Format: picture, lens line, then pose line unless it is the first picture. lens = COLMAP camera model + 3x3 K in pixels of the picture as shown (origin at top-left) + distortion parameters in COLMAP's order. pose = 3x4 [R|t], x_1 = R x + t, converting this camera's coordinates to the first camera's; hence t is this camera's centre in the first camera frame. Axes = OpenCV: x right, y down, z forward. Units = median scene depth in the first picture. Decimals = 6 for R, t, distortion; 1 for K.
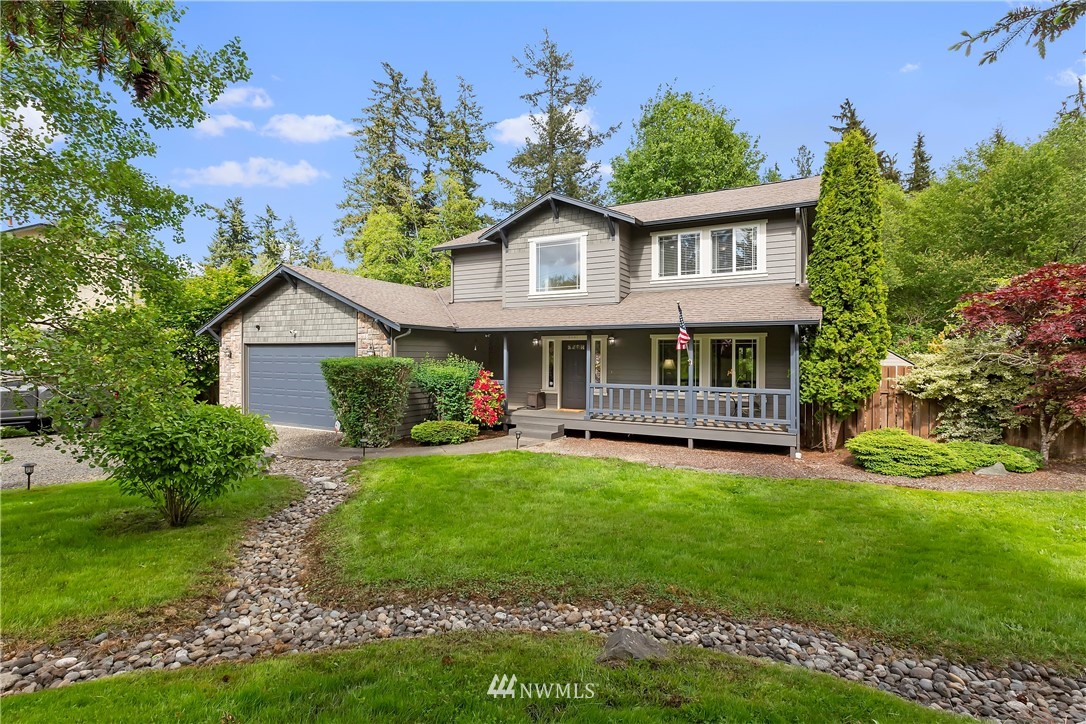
lens RADIAL K [[513.9, 0, 533.3], [0, 513.9, 351.3], [0, 0, 1]] dist [0.001857, 0.000086]
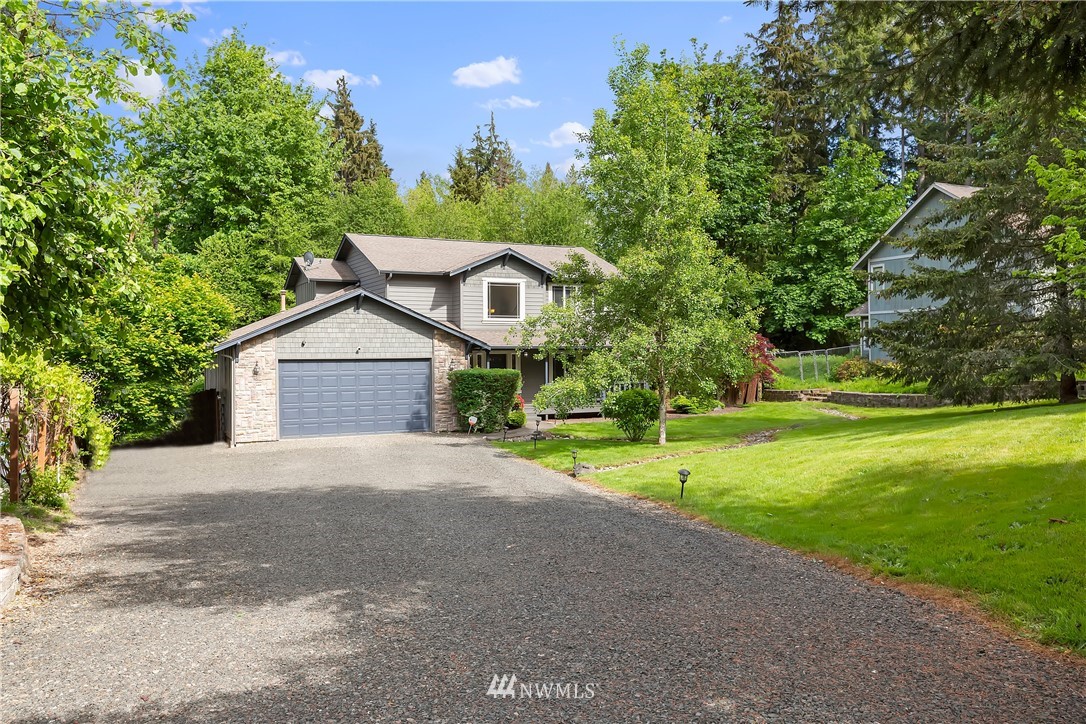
lens RADIAL K [[836.1, 0, 542.1], [0, 836.1, 354.8], [0, 0, 1]] dist [0.015315, 0.004221]
pose [[0.552552, -0.006741, 0.833451, -1.932069], [0.008155, 0.999963, 0.002682, -0.028741], [-0.833439, 0.005315, 0.552587, -0.349826]]
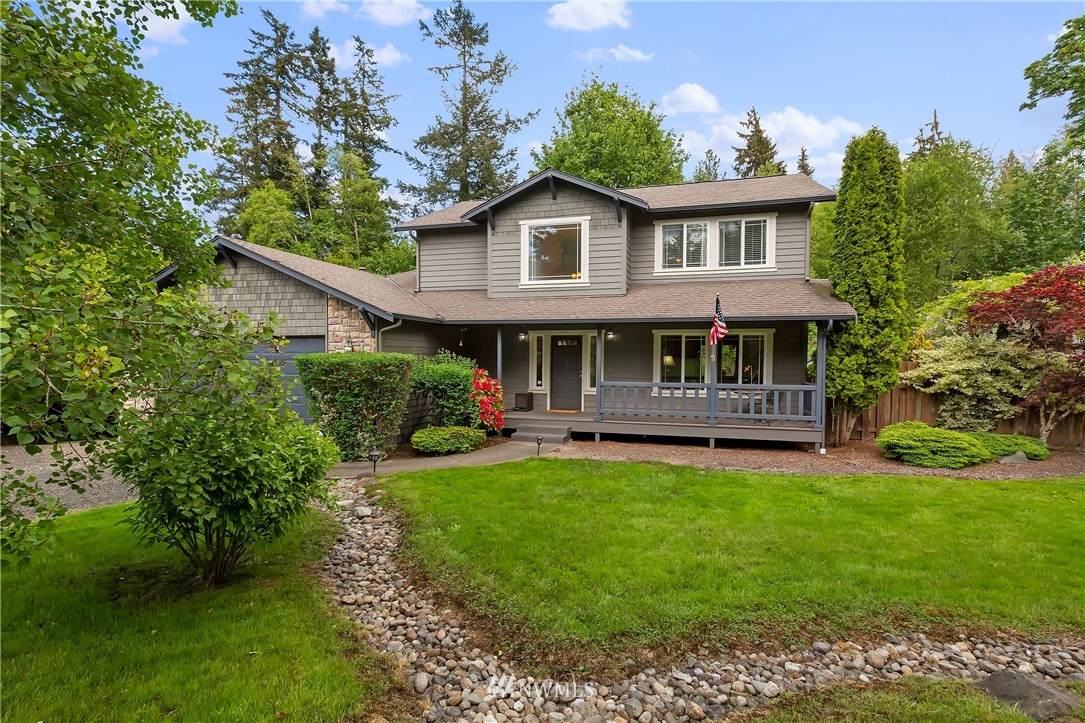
lens RADIAL K [[534.6, 0, 542.2], [0, 534.6, 369.2], [0, 0, 1]] dist [0.003629, 0.000654]
pose [[0.977392, -0.005393, 0.211367, -0.190758], [-0.002172, 0.999366, 0.035541, 0.006224], [-0.211425, -0.035196, 0.976760, 0.086114]]
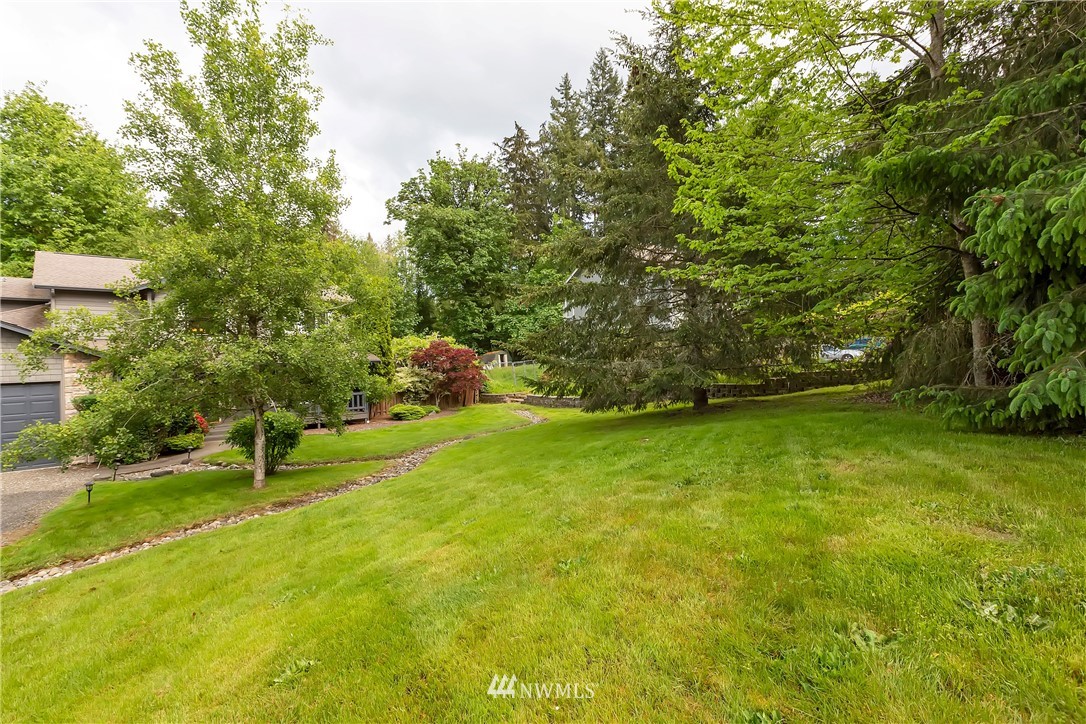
lens RADIAL K [[524.2, 0, 543.2], [0, 524.2, 361.6], [0, 0, 1]] dist [-0.001488, -0.000337]
pose [[0.296417, -0.013107, 0.954969, -1.132525], [0.029640, 0.999550, 0.004519, -0.034473], [-0.954599, 0.026965, 0.296672, -0.312104]]
